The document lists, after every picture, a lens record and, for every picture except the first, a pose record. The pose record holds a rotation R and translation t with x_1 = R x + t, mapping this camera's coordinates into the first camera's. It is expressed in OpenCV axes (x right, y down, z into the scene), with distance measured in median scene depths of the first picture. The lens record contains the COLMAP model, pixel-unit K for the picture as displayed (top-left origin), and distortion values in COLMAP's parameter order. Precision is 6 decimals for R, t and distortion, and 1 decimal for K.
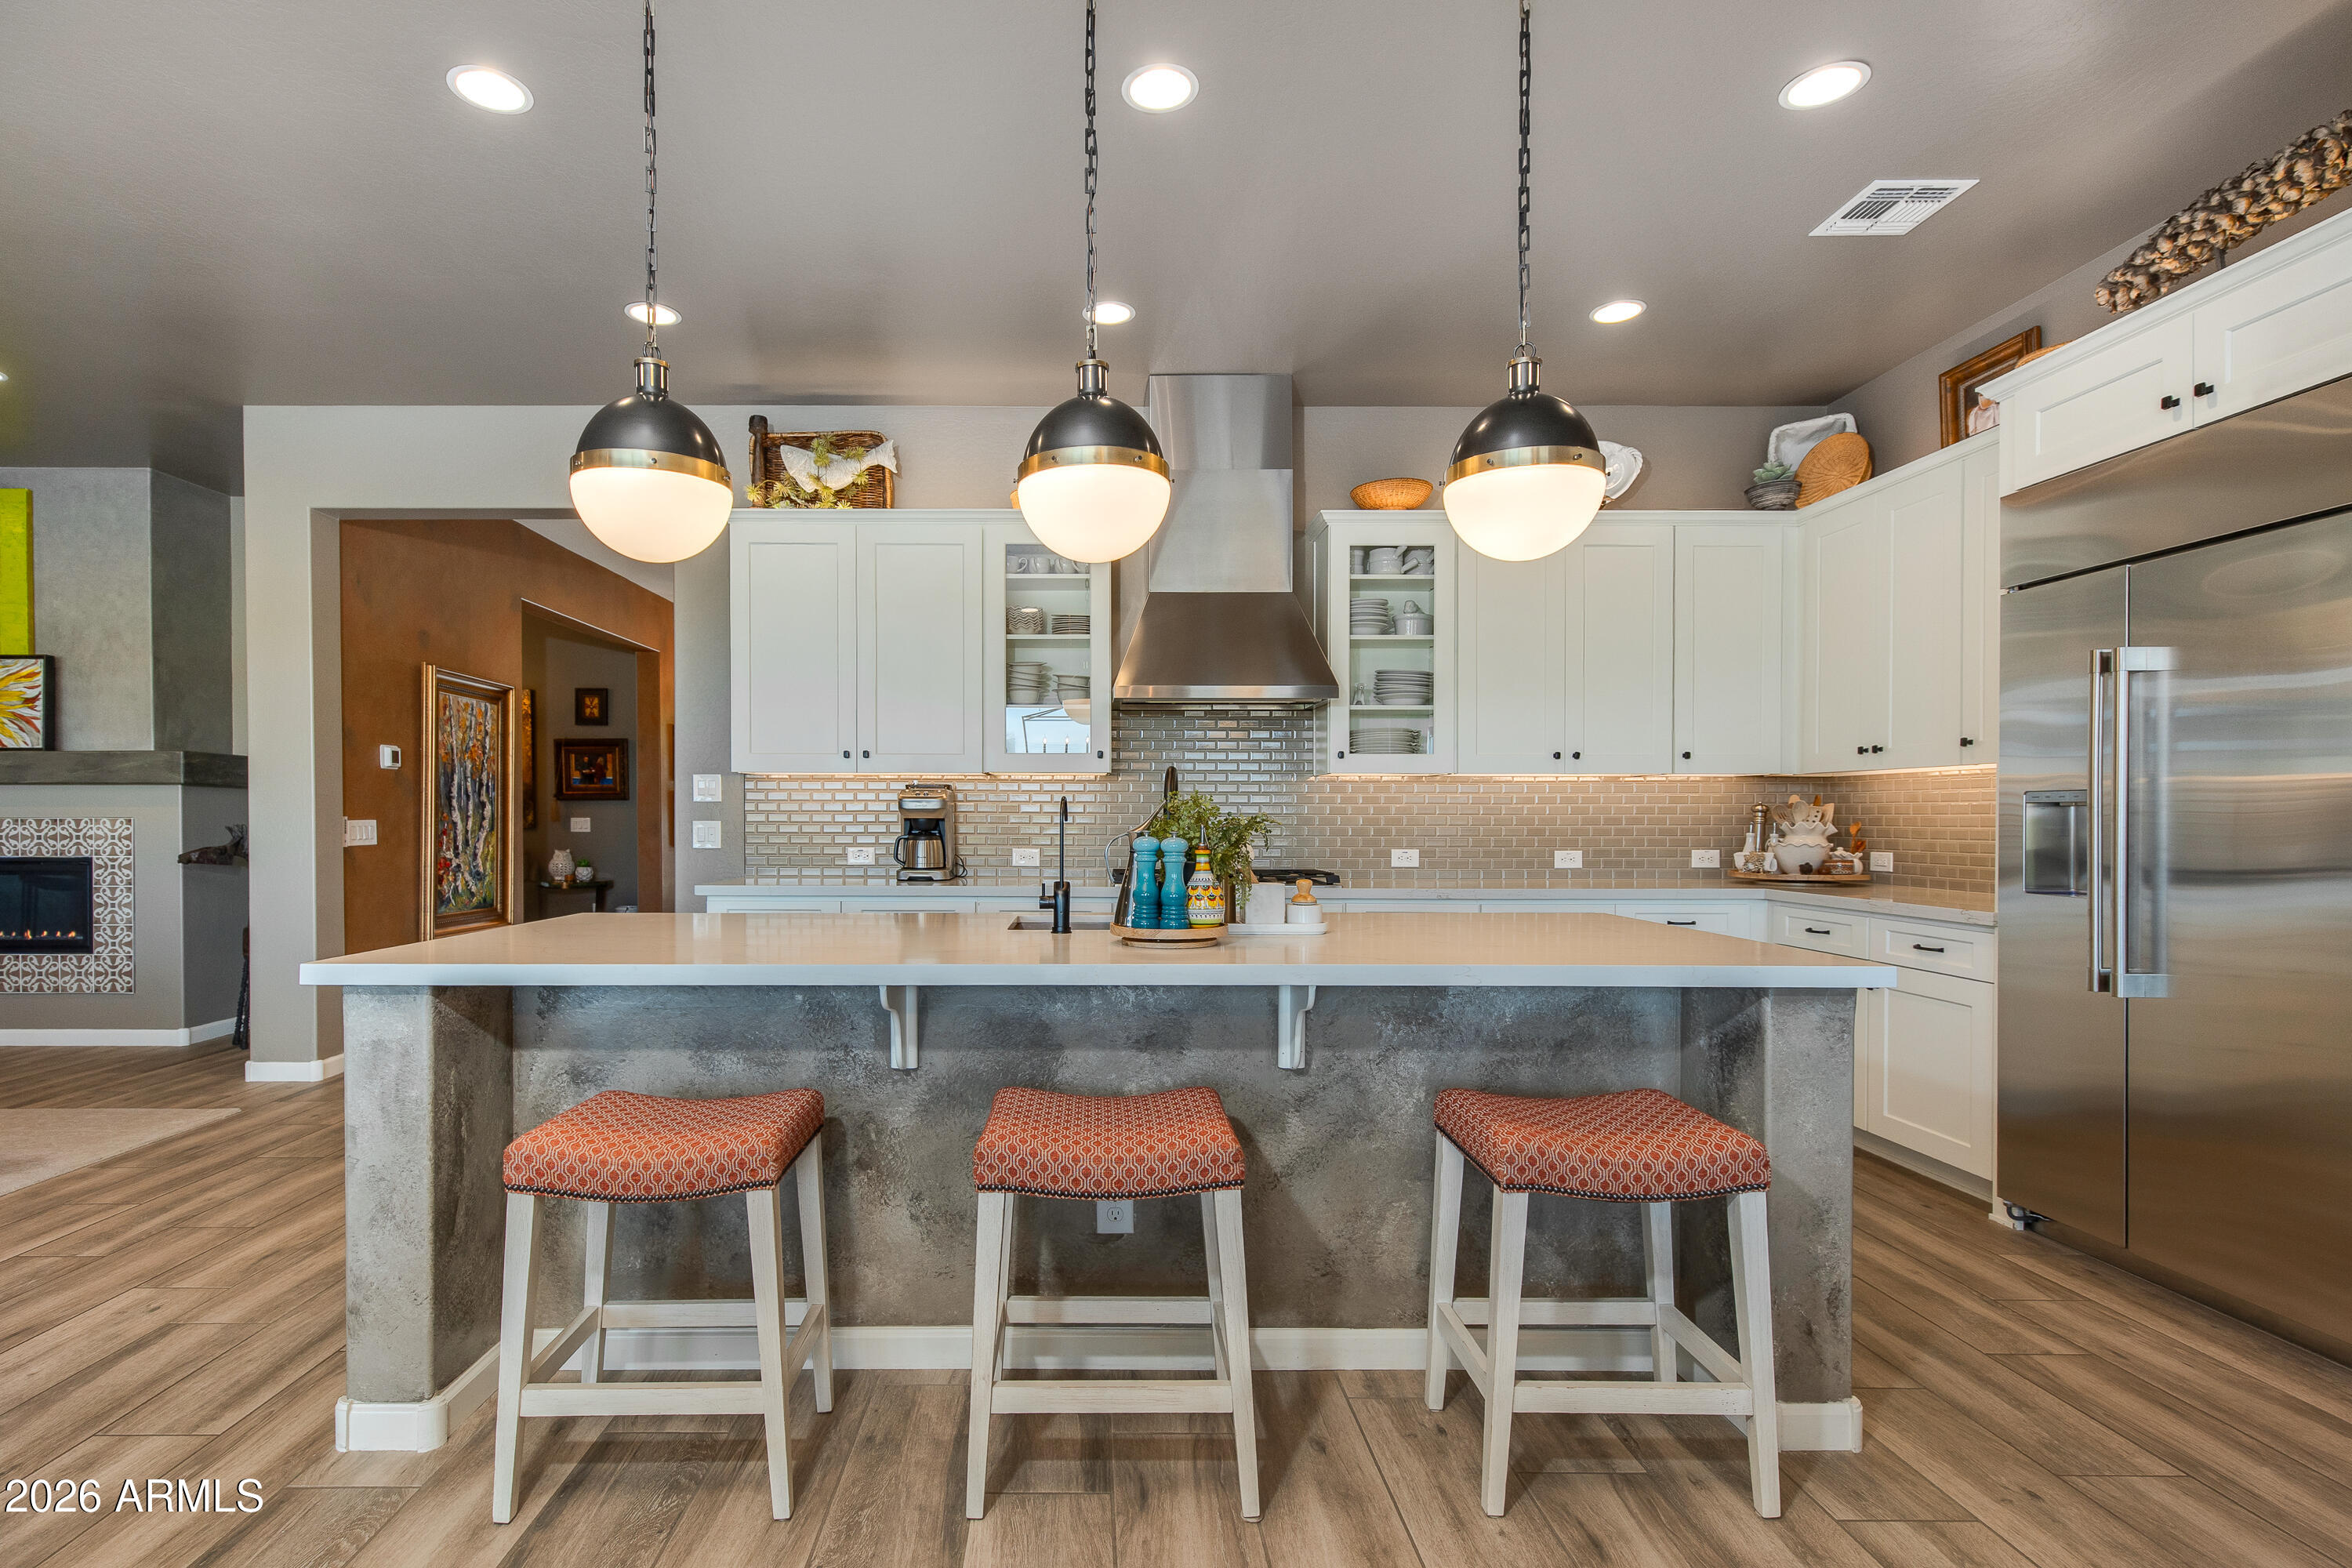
lens RADIAL K [[1133.8, 0, 1079.1], [0, 1133.8, 828.0], [0, 0, 1]] dist [0.008267, -0.001344]
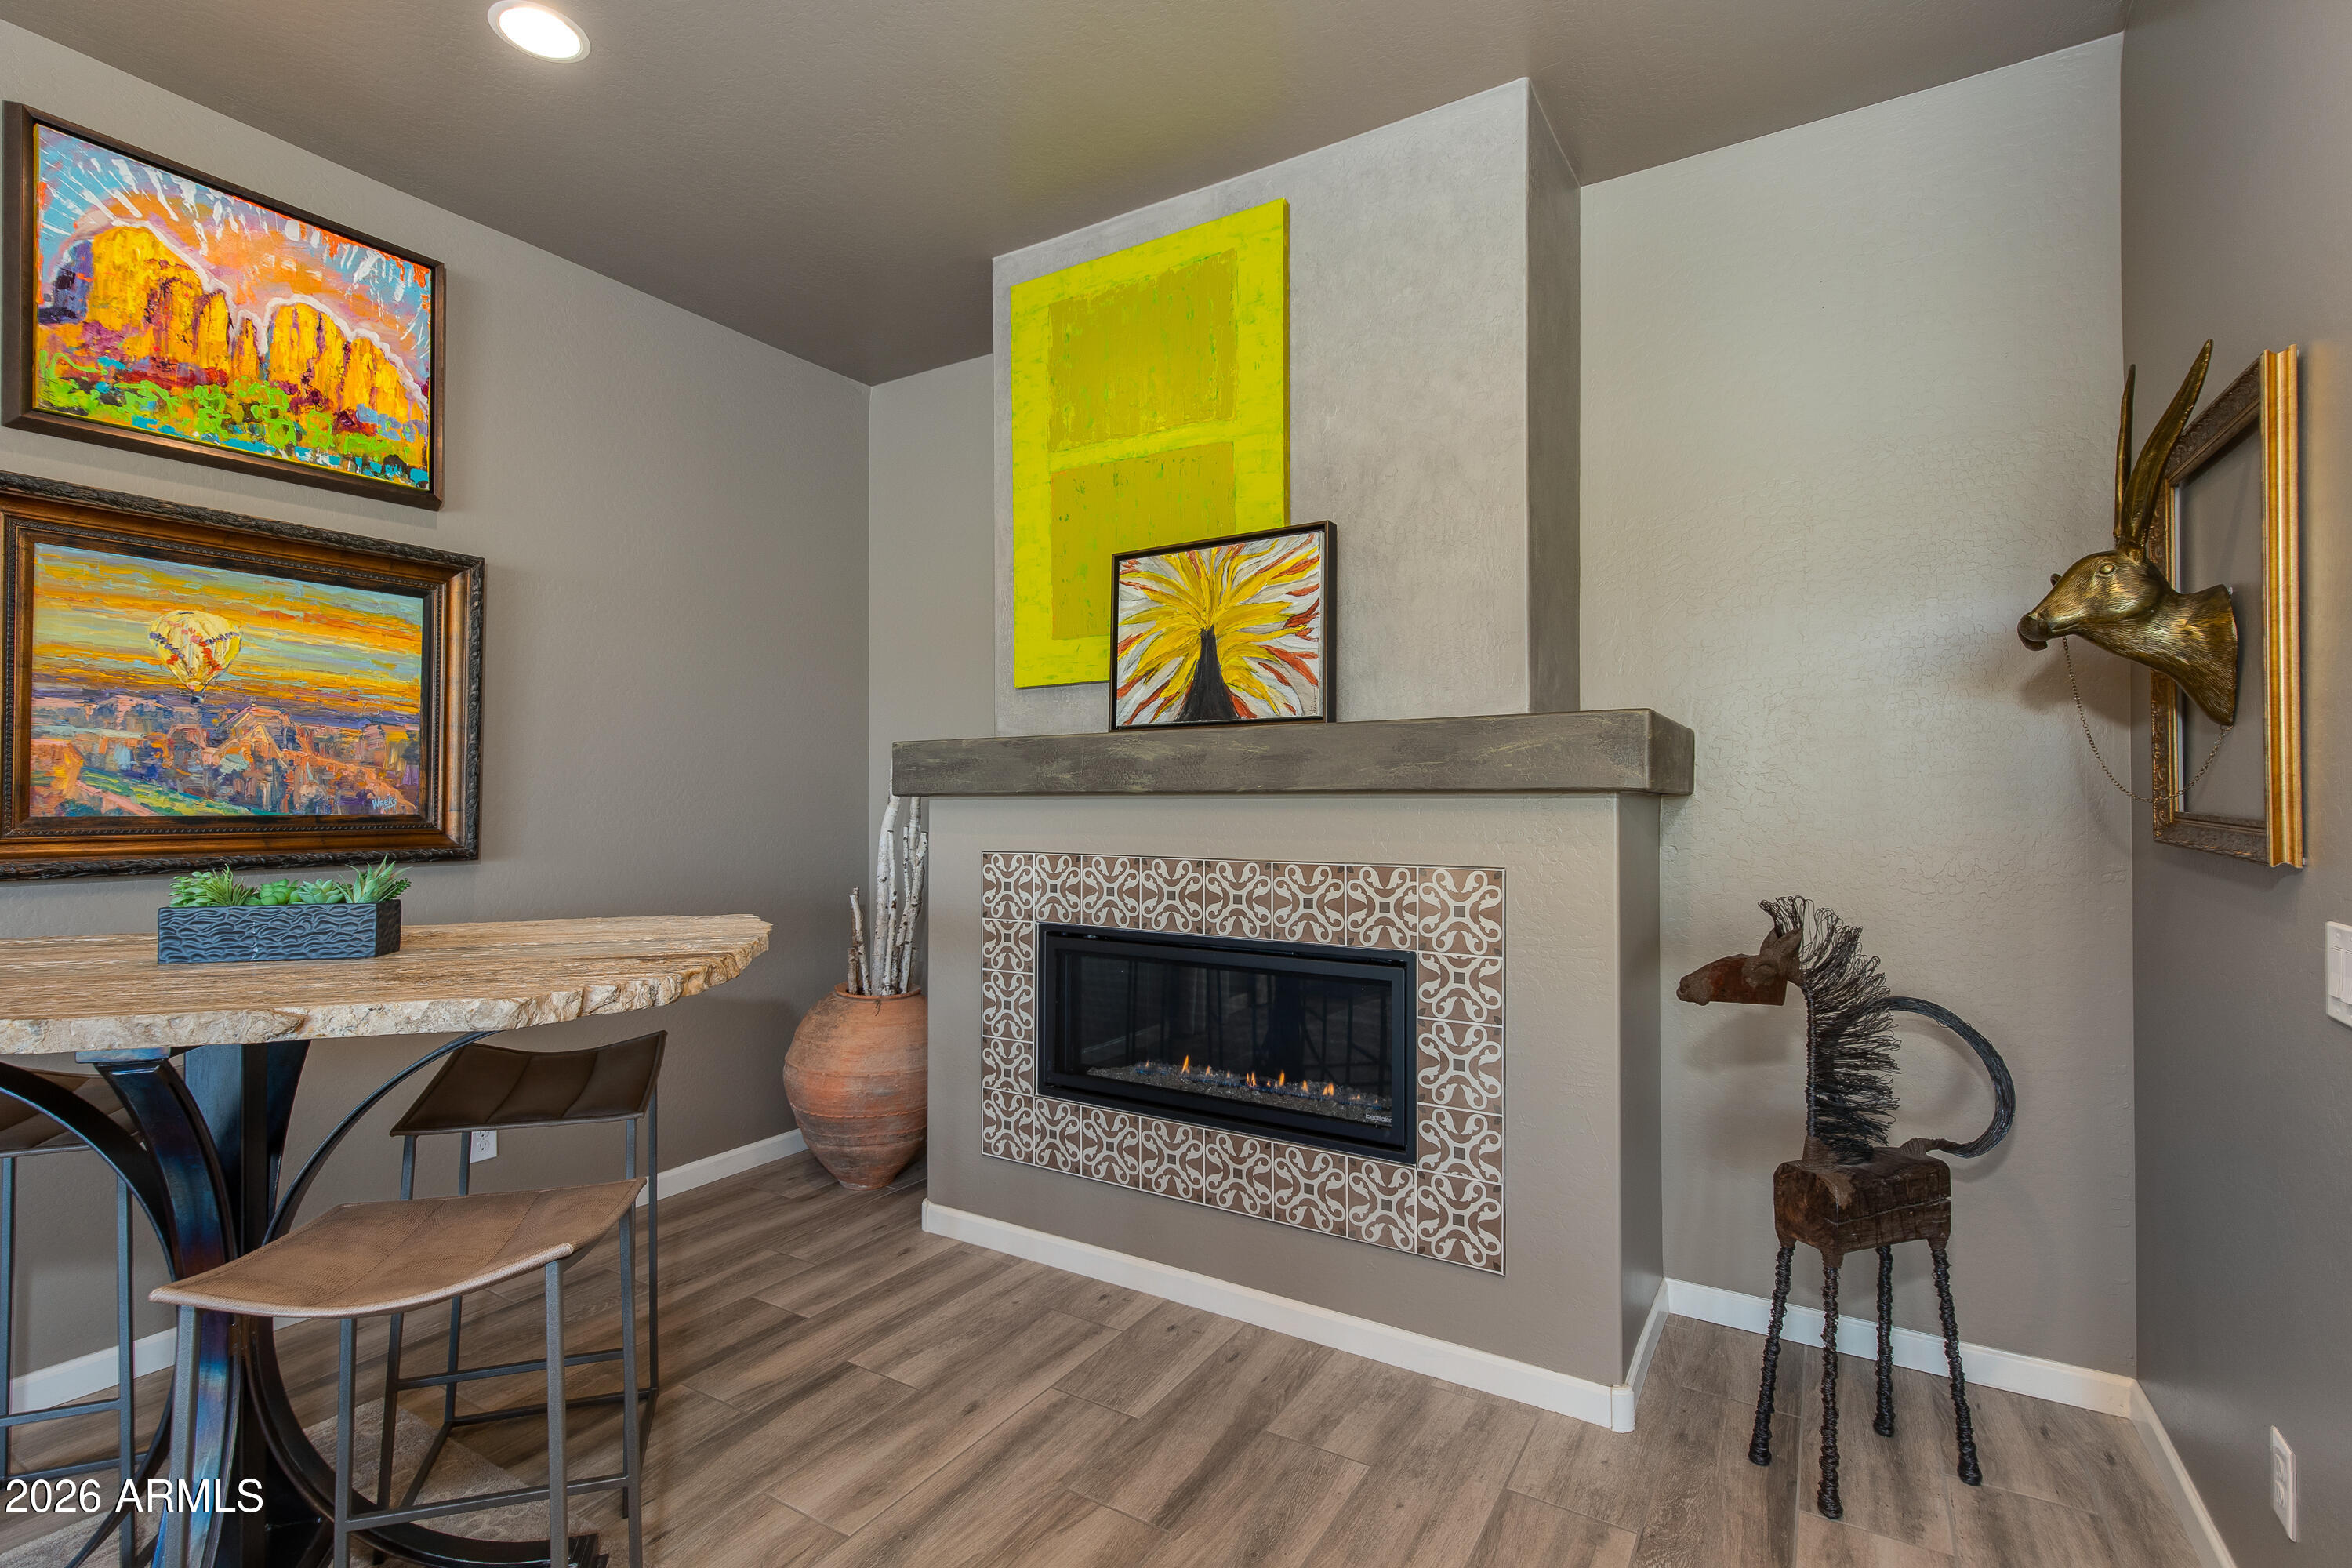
lens RADIAL K [[1064.8, 0, 1175.4], [0, 1064.8, 789.8], [0, 0, 1]] dist [0.007936, -0.003317]
pose [[0.850781, -0.005990, -0.525486, -0.875402], [-0.004235, 0.999824, -0.018255, -0.037768], [0.525503, 0.017756, 0.850606, 0.711061]]
